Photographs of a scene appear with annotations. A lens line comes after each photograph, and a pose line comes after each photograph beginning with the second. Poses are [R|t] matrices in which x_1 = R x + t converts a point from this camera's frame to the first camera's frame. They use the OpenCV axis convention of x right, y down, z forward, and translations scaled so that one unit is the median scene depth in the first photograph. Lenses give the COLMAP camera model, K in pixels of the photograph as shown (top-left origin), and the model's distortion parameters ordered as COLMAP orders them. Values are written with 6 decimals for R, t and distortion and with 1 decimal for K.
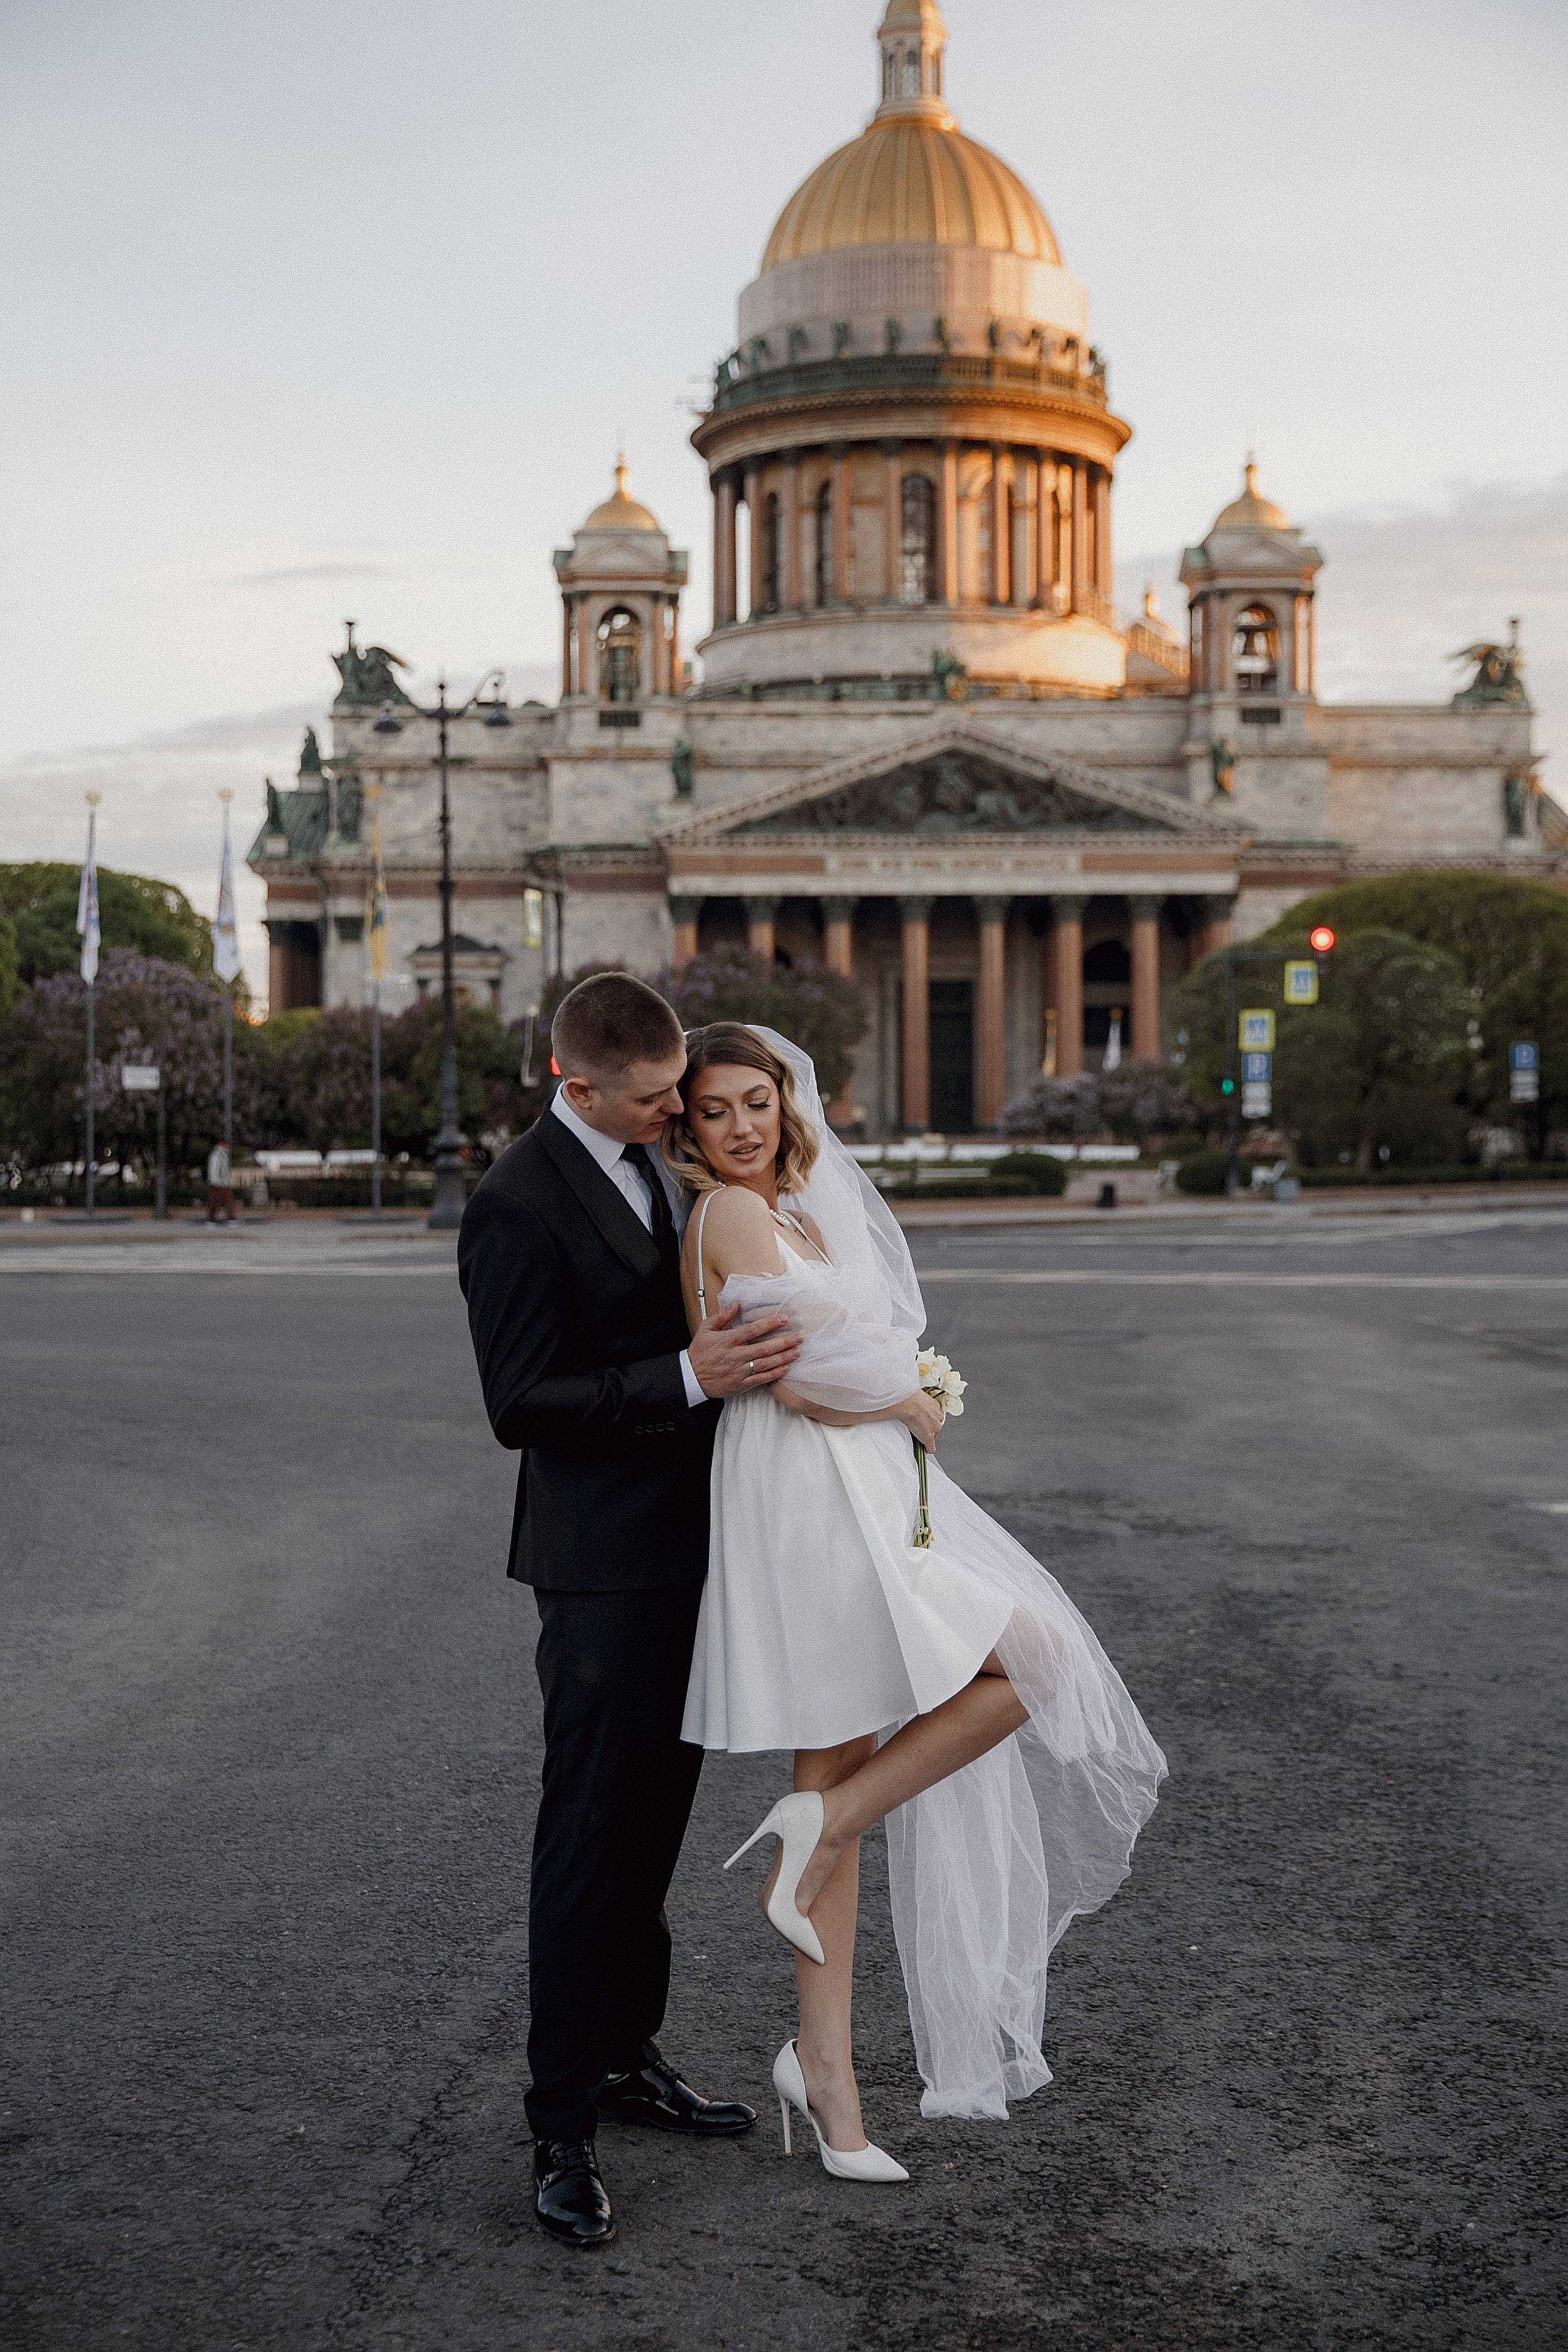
lens RADIAL K [[3135.9, 0, 781.8], [0, 3135.9, 1141.5], [0, 0, 1]] dist [0.075143, 0.027382]
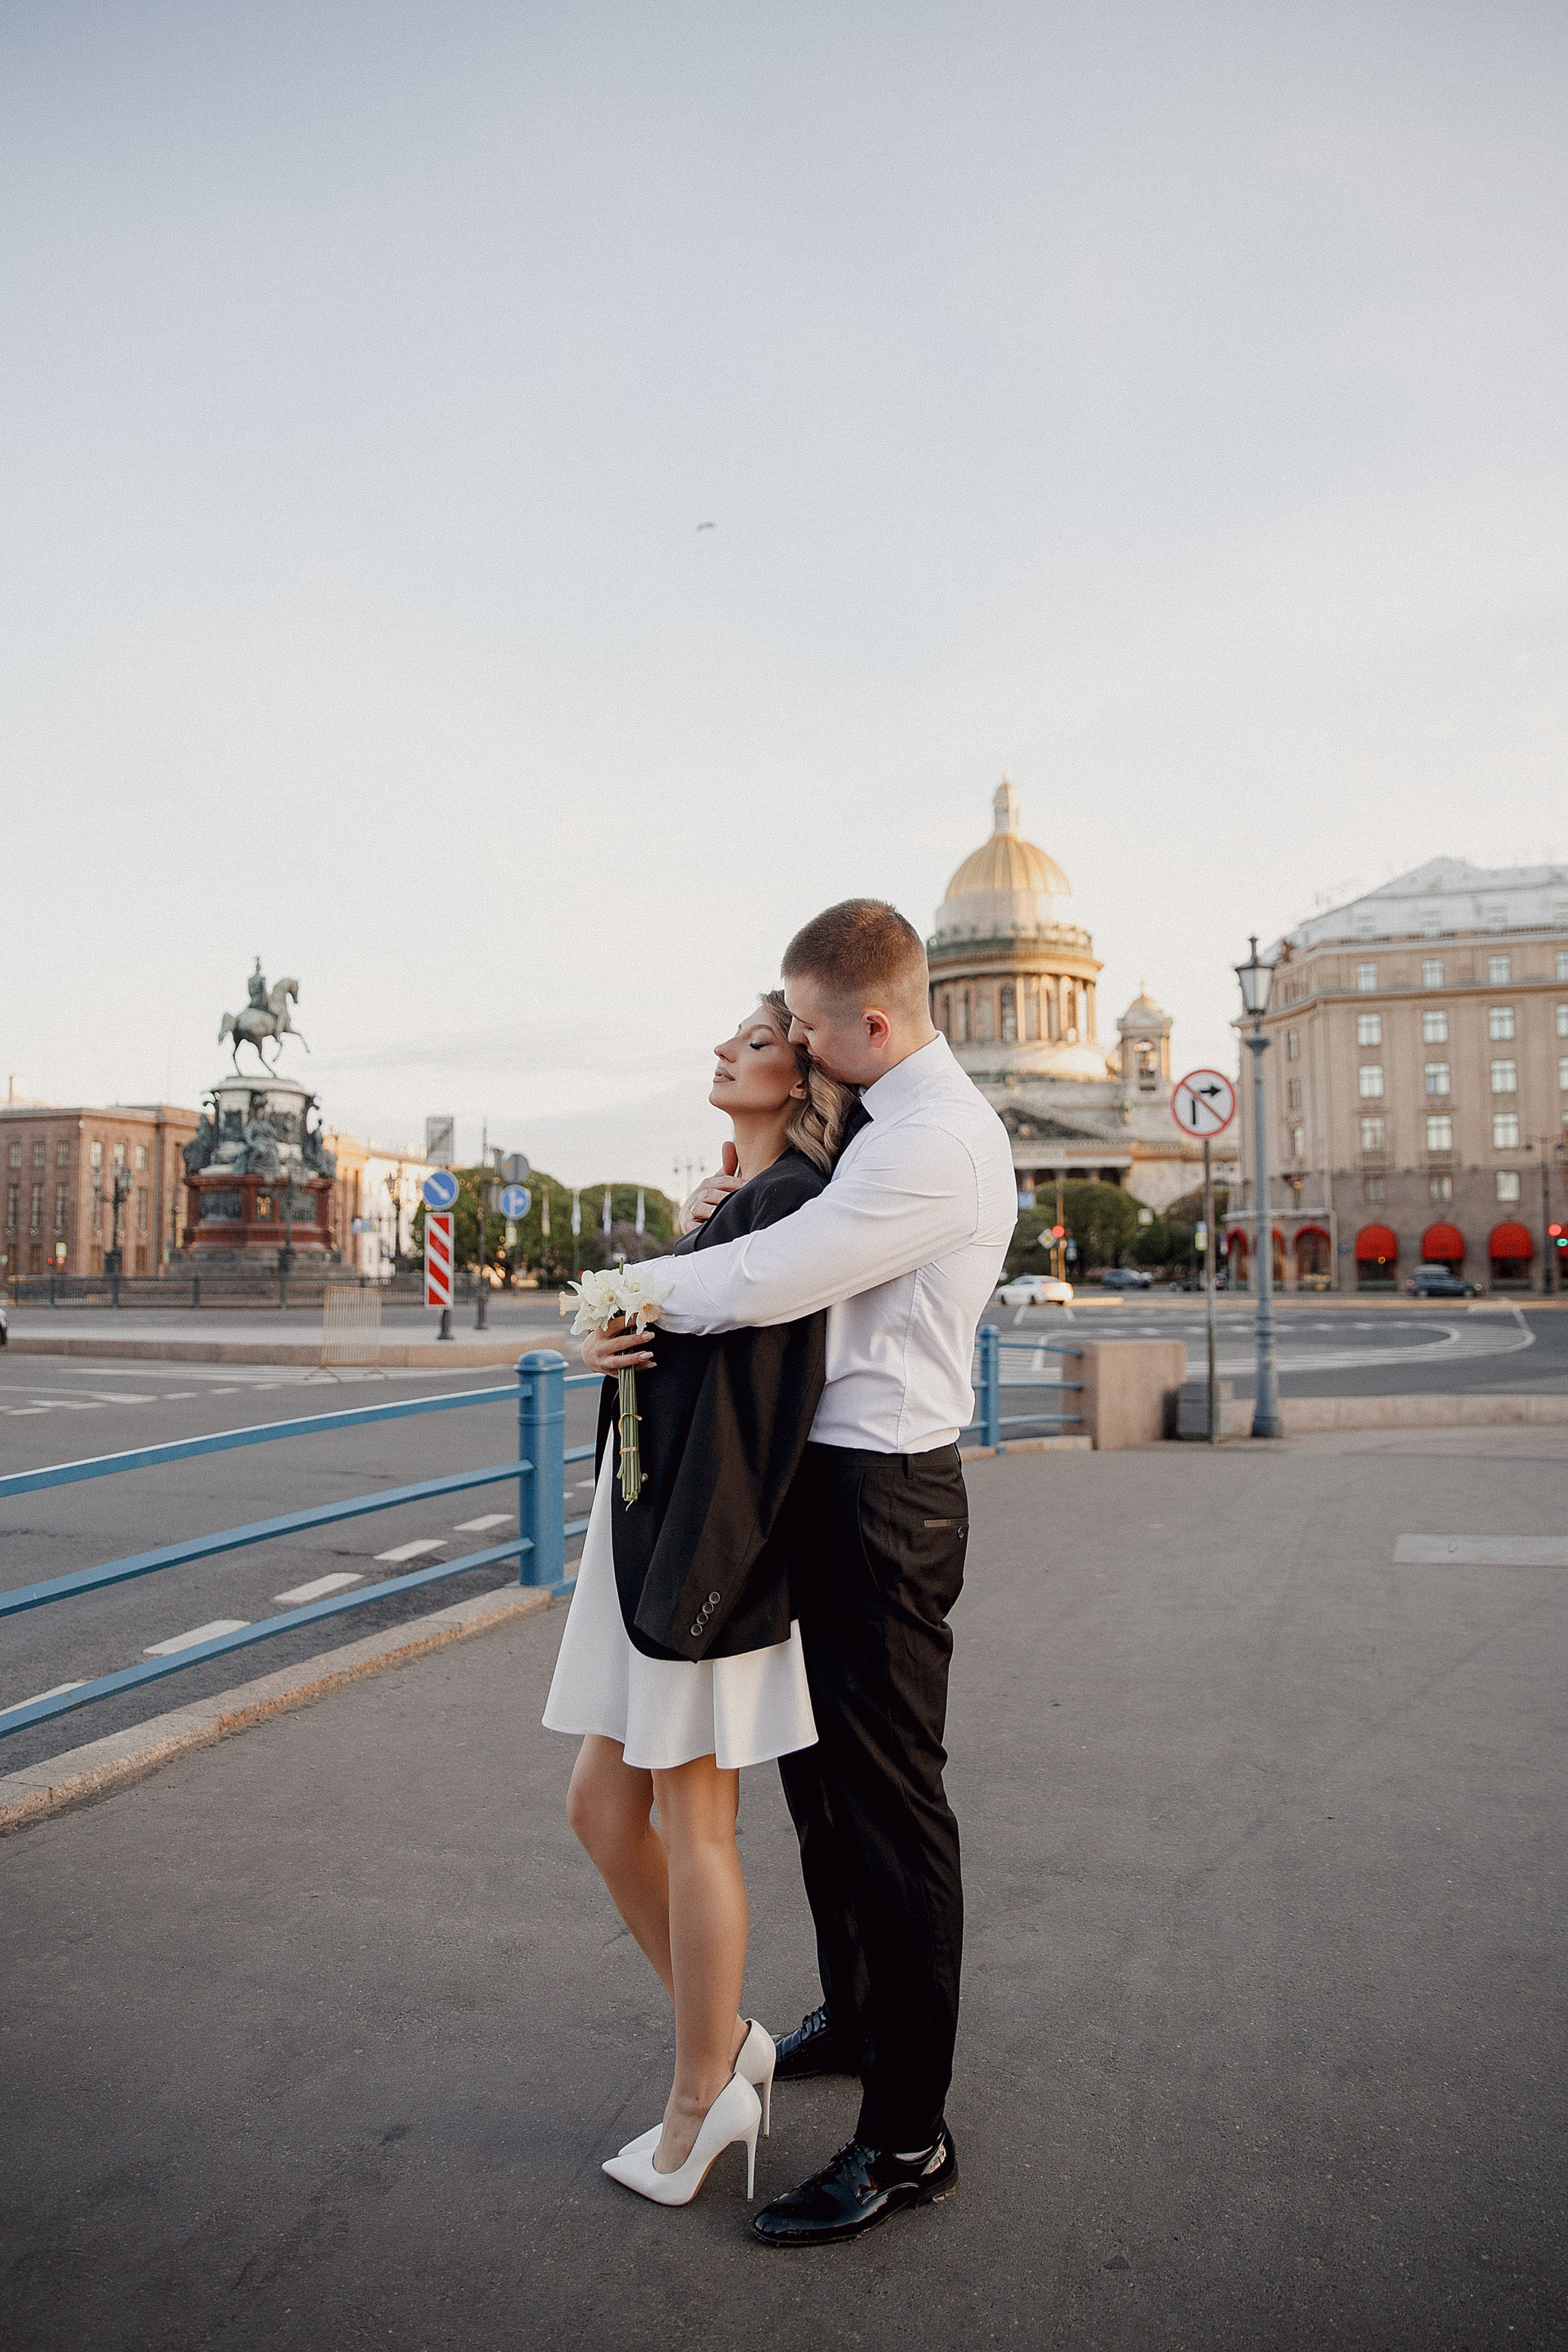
lens RADIAL K [[1737.2, 0, 788.5], [0, 1737.2, 1137.4], [0, 0, 1]] dist [-0.077592, 0.001909]
pose [[0.985809, -0.015829, -0.167124, 0.102580], [0.002955, 0.997027, -0.077002, -0.000614], [0.167846, 0.075415, 0.982924, -0.307229]]
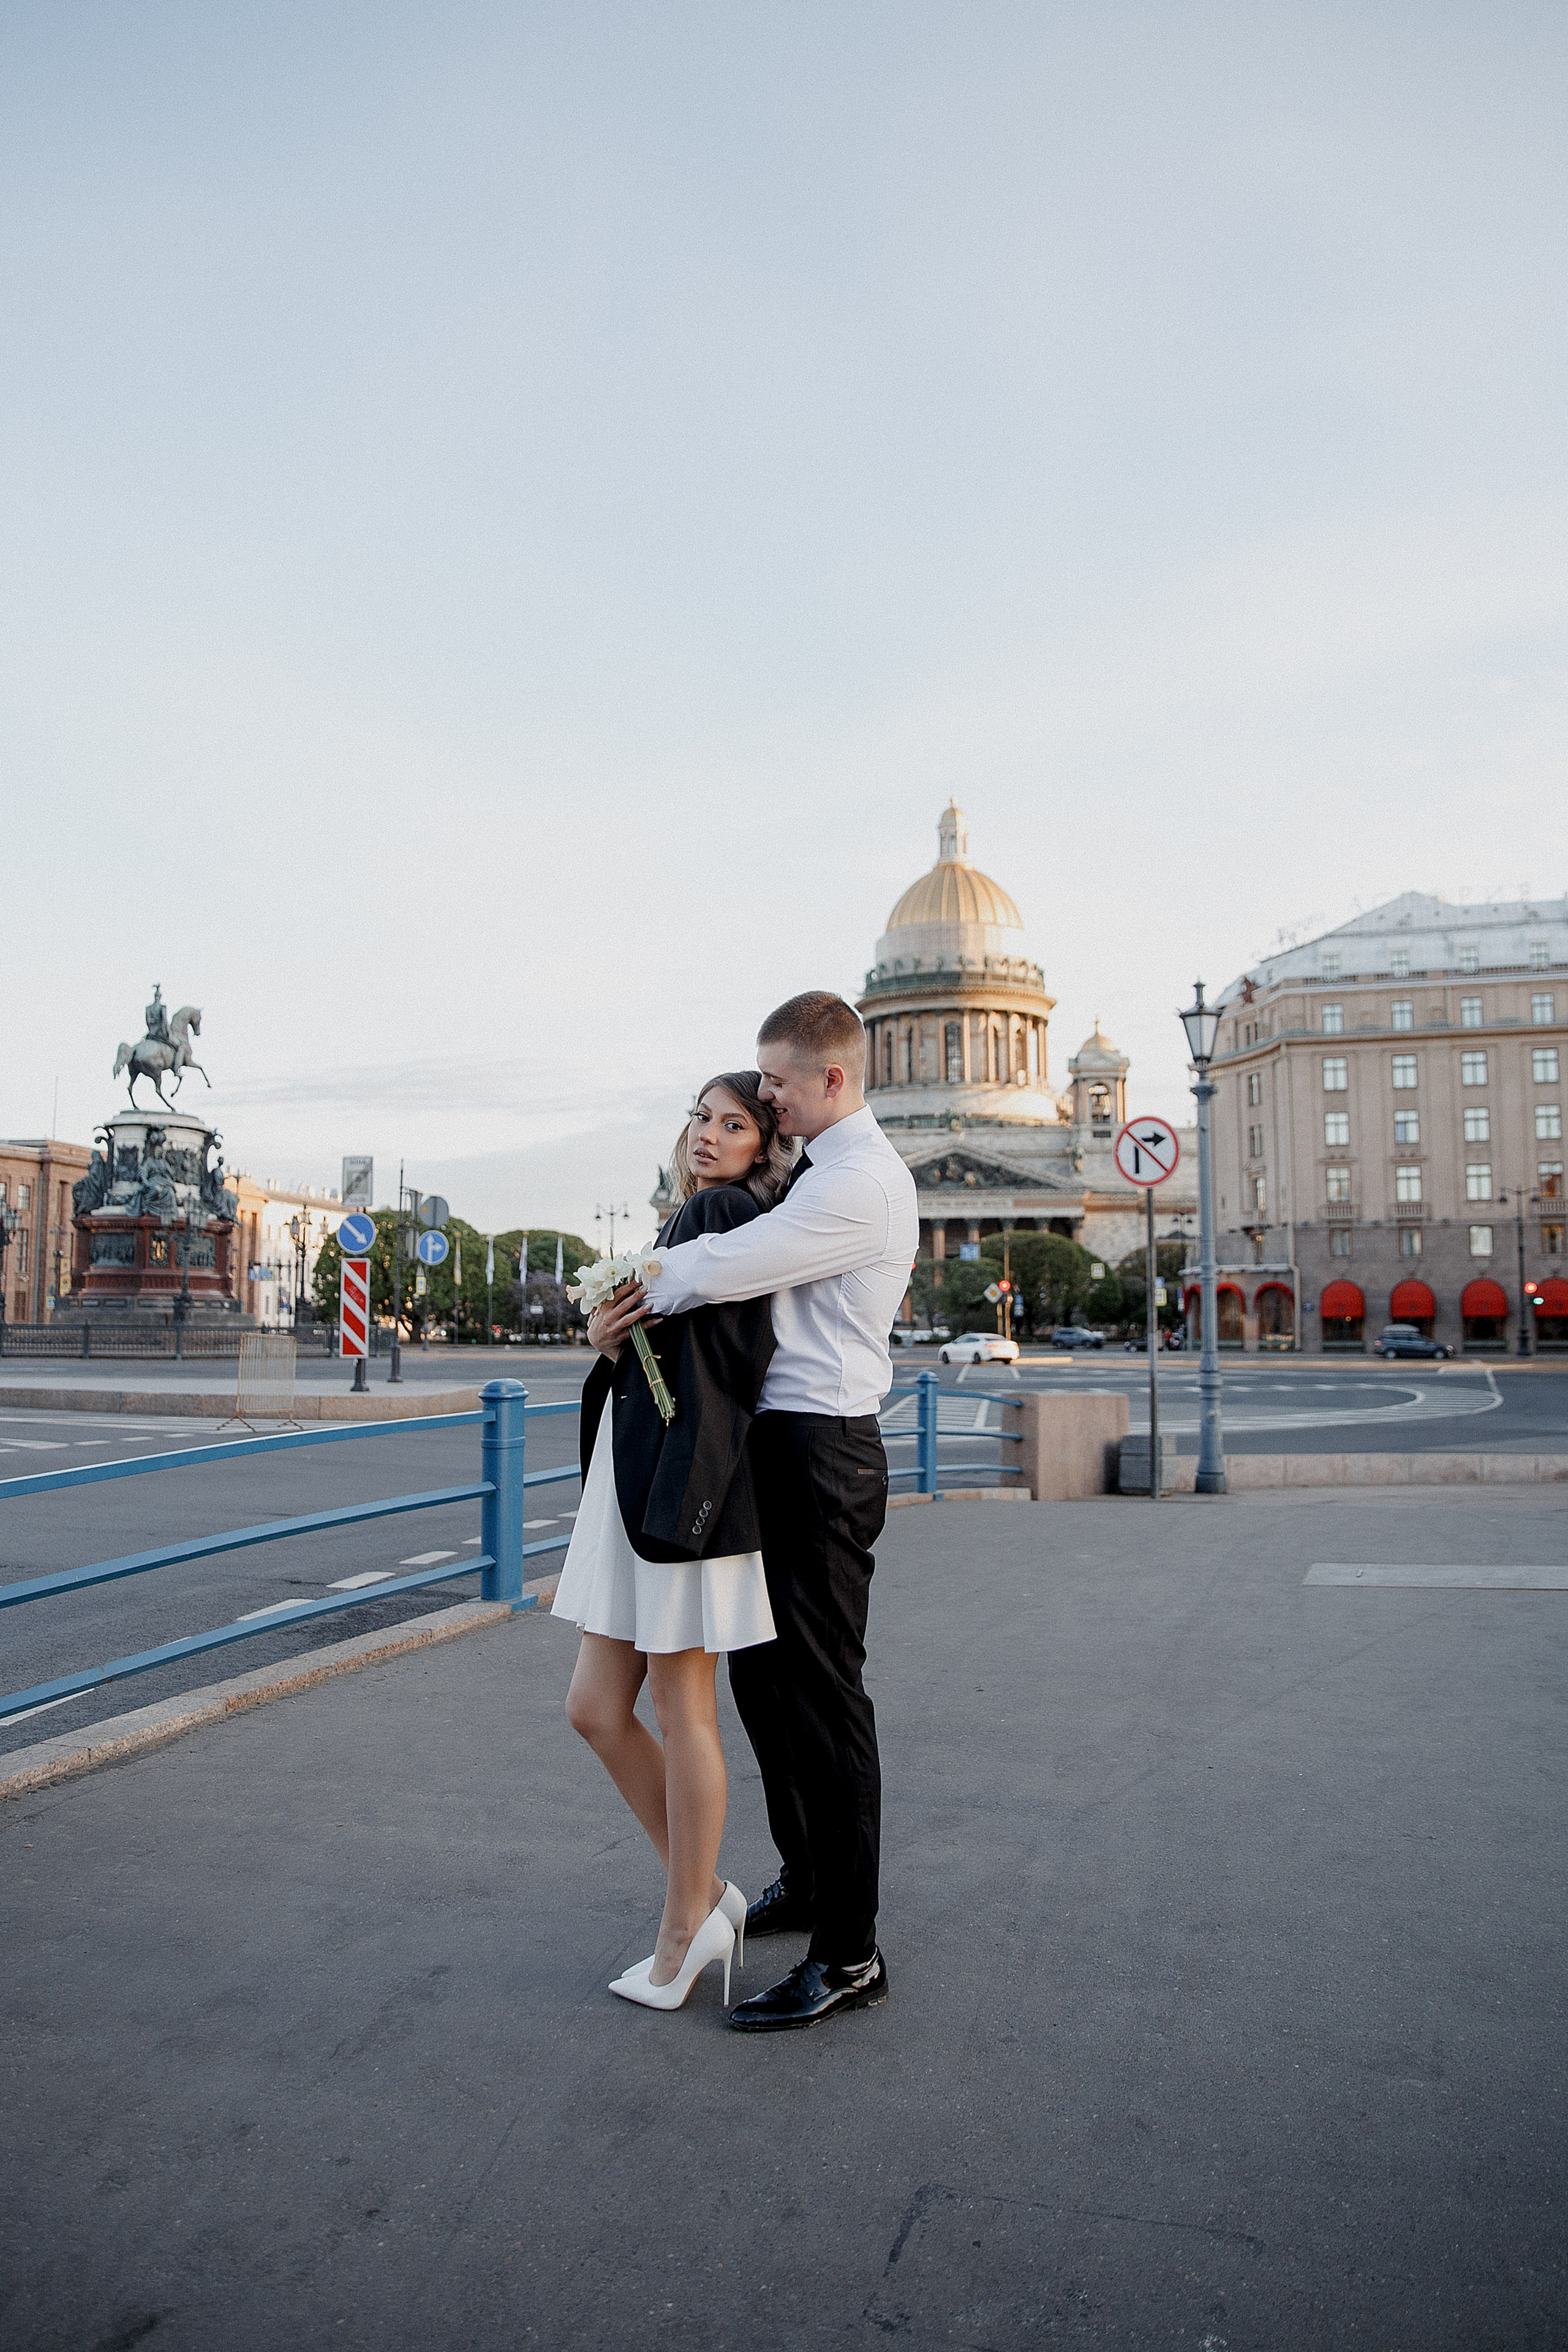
lens RADIAL K [[1867.0, 0, 747.7], [0, 1867.0, 1113.7], [0, 0, 1]] dist [-0.081481, 0.001626]
pose [[0.988518, -0.011799, -0.150641, 0.102972], [-0.005508, 0.993471, -0.113954, -0.000206], [0.151002, 0.113476, 0.981999, -0.311978]]
